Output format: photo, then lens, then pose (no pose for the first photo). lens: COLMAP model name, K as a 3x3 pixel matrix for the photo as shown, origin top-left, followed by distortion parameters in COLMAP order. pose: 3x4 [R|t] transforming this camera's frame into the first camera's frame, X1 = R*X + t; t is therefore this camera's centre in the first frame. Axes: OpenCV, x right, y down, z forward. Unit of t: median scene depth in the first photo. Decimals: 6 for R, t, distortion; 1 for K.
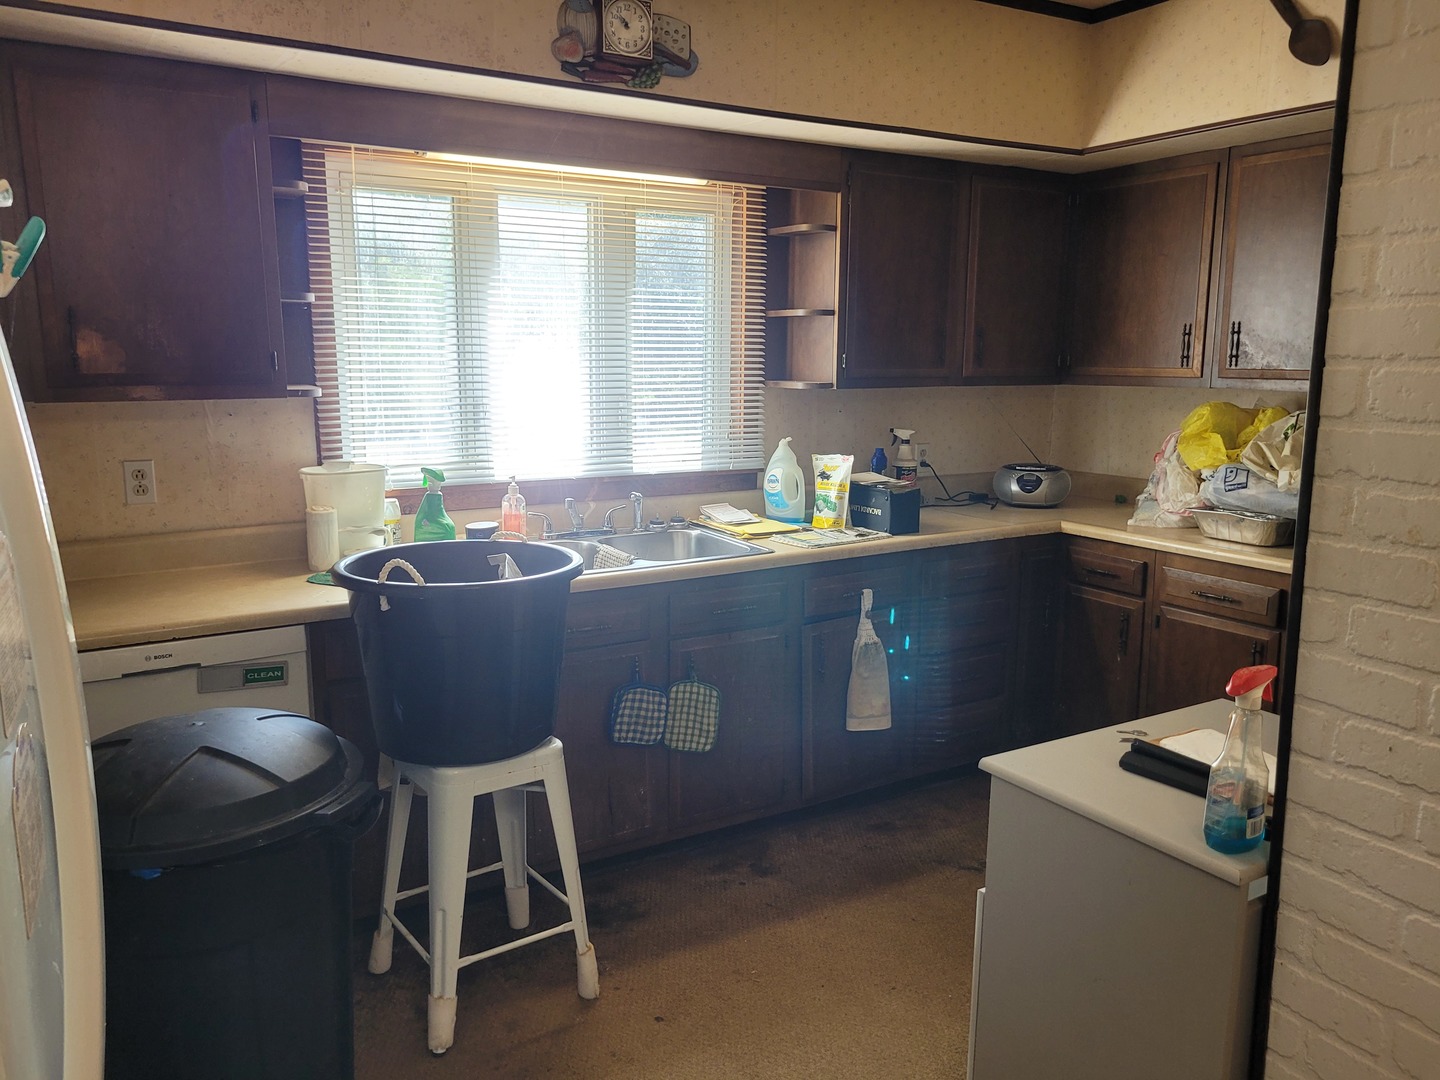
lens RADIAL K [[1091.3, 0, 731.9], [0, 1091.3, 534.0], [0, 0, 1]] dist [0.035677, -0.011928]
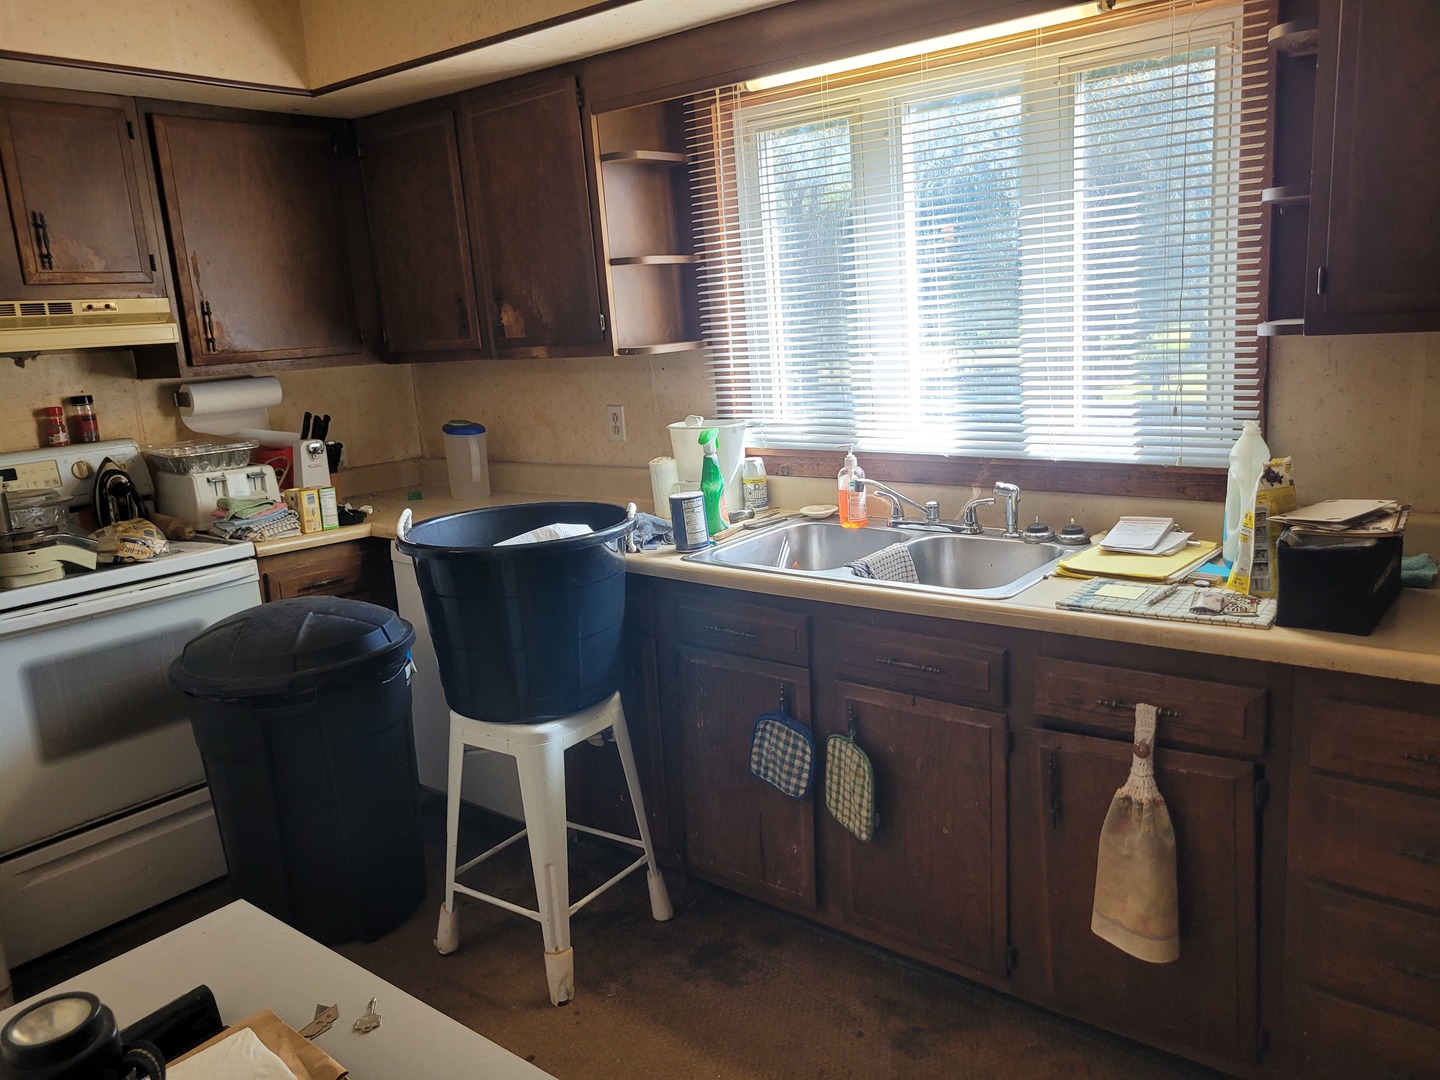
lens RADIAL K [[1091.3, 0, 731.9], [0, 1091.3, 534.0], [0, 0, 1]] dist [0.035677, -0.011928]
pose [[0.321605, 0.161261, -0.933041, 0.592991], [-0.099799, 0.985675, 0.135959, -0.094083], [0.941600, 0.049391, 0.333091, 0.655516]]
